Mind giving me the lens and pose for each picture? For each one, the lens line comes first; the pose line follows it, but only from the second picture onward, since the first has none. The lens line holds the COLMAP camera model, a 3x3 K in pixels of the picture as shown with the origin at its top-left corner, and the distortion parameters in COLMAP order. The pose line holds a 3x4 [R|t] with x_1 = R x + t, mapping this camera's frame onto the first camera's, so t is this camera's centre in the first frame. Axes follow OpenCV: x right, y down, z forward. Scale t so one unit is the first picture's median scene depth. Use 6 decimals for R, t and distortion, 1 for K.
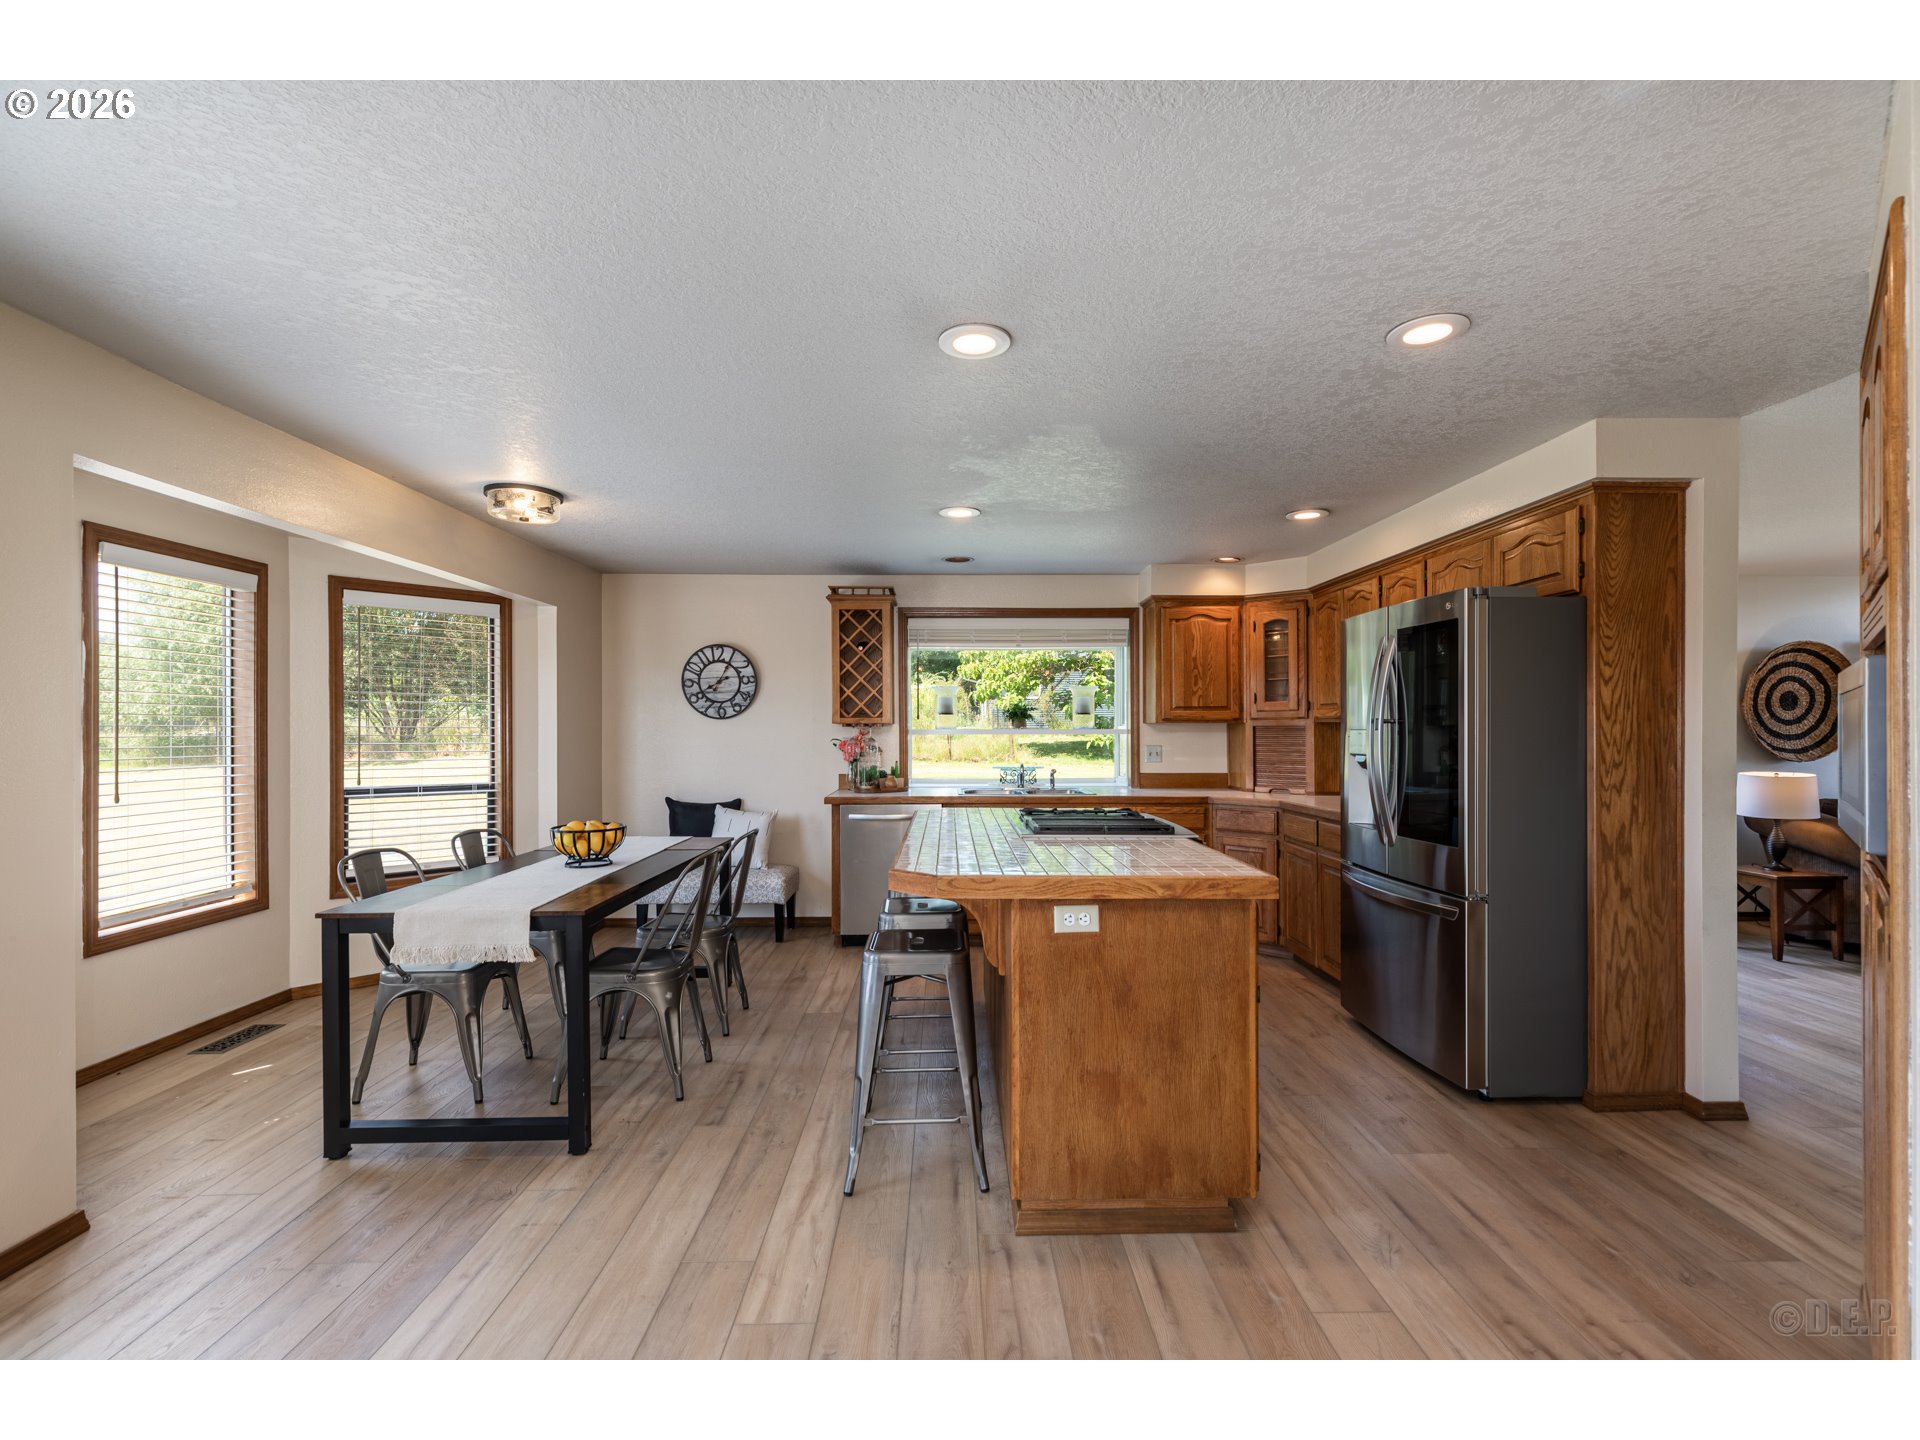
lens RADIAL K [[856.1, 0, 967.3], [0, 856.1, 733.9], [0, 0, 1]] dist [0.003238, -0.000036]
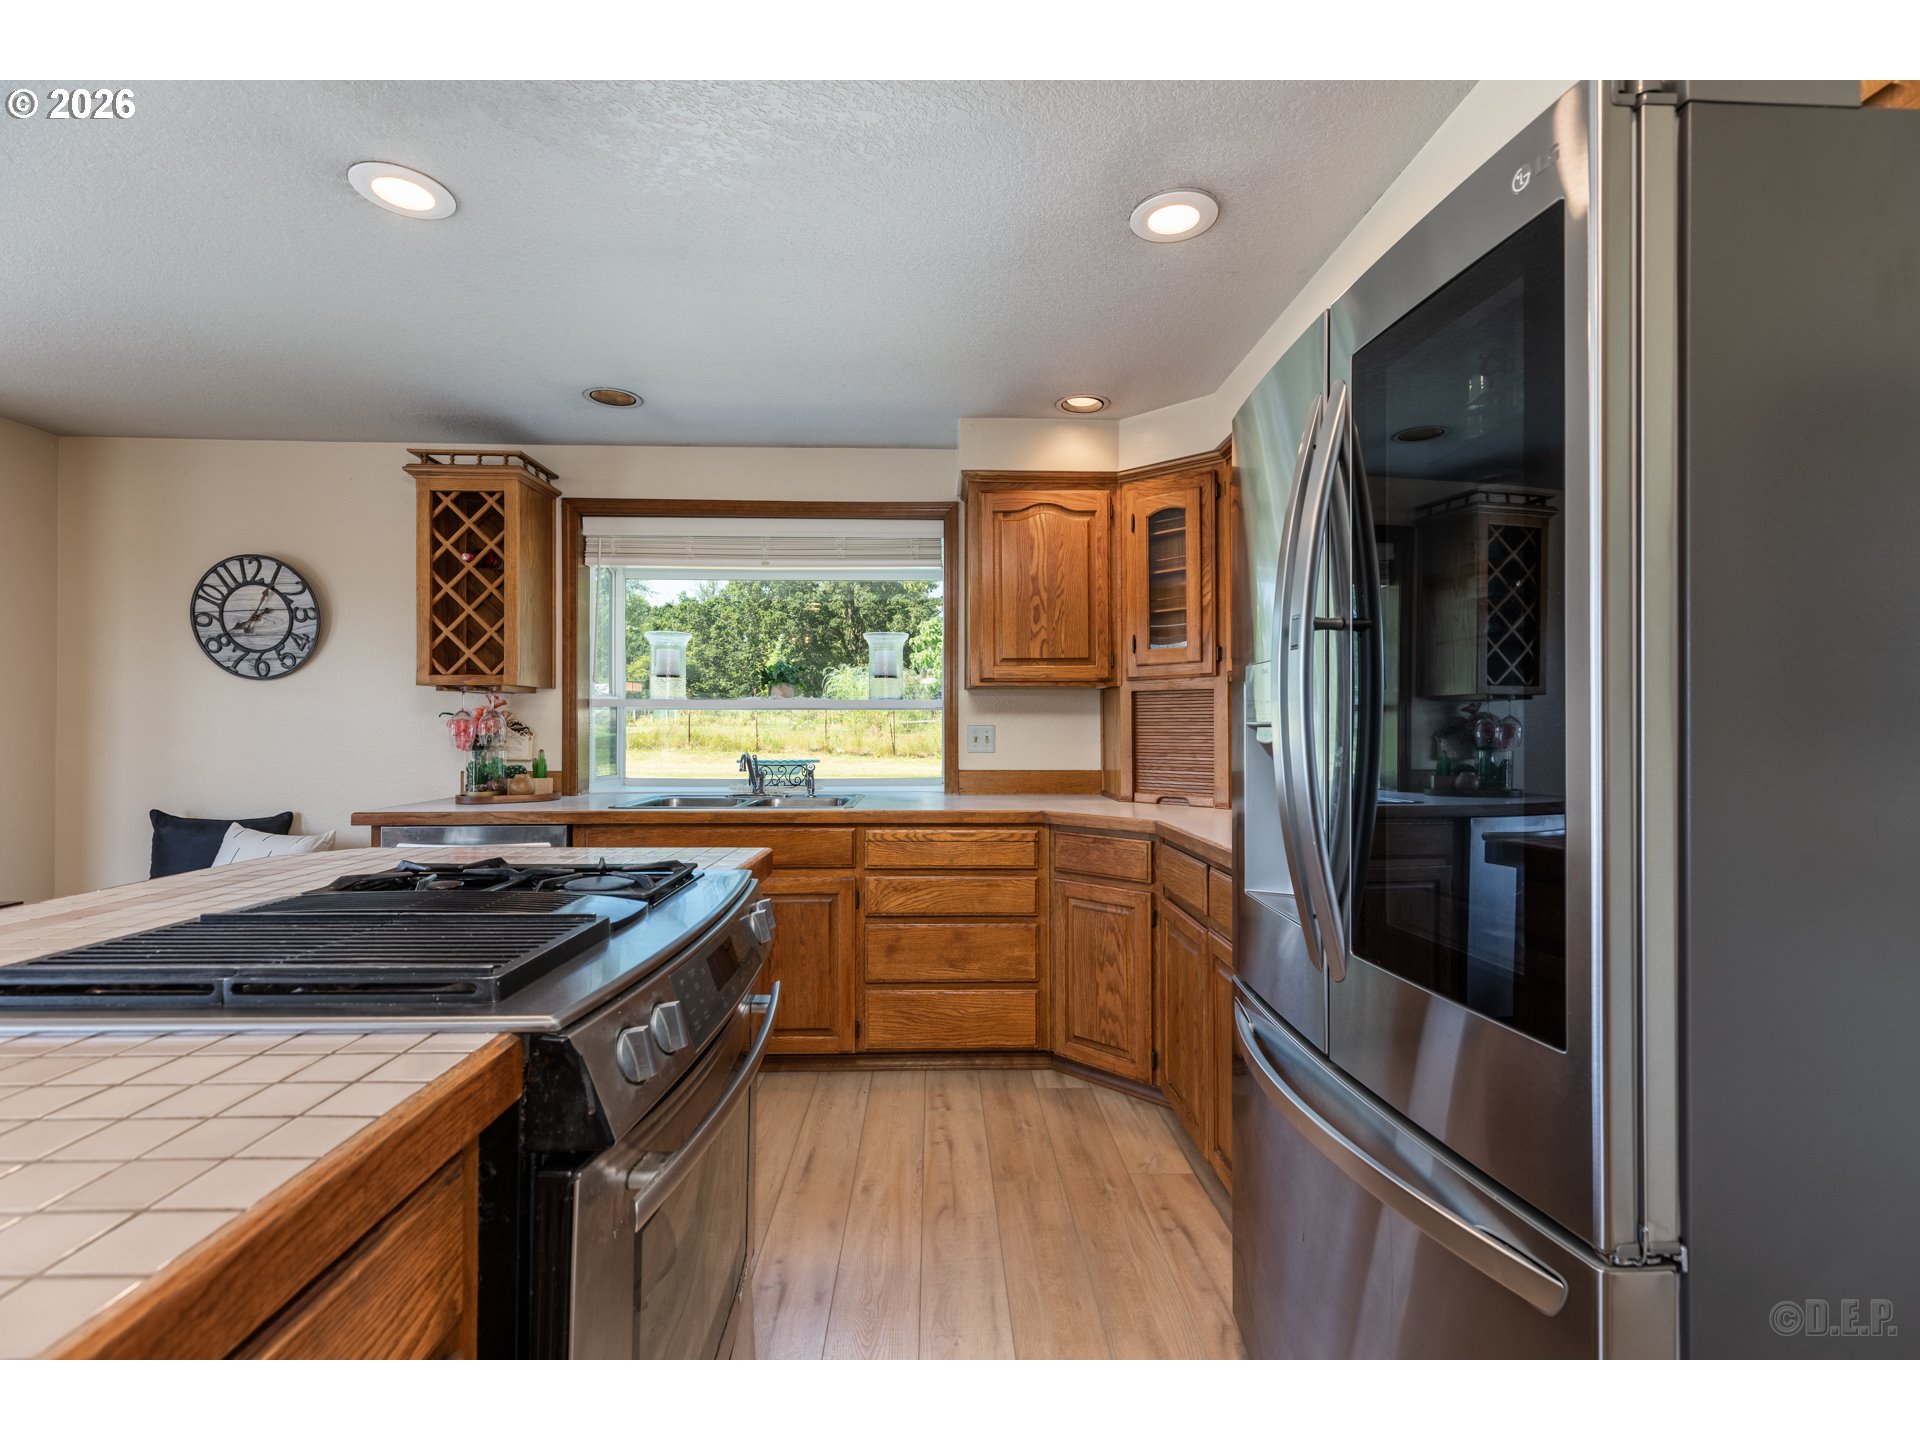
lens RADIAL K [[856.1, 0, 967.3], [0, 856.1, 733.9], [0, 0, 1]] dist [0.003238, -0.000036]
pose [[0.999870, 0.002343, 0.015929, 0.208663], [-0.002405, 0.999989, 0.003918, 0.018110], [-0.015919, -0.003956, 0.999865, 0.404590]]
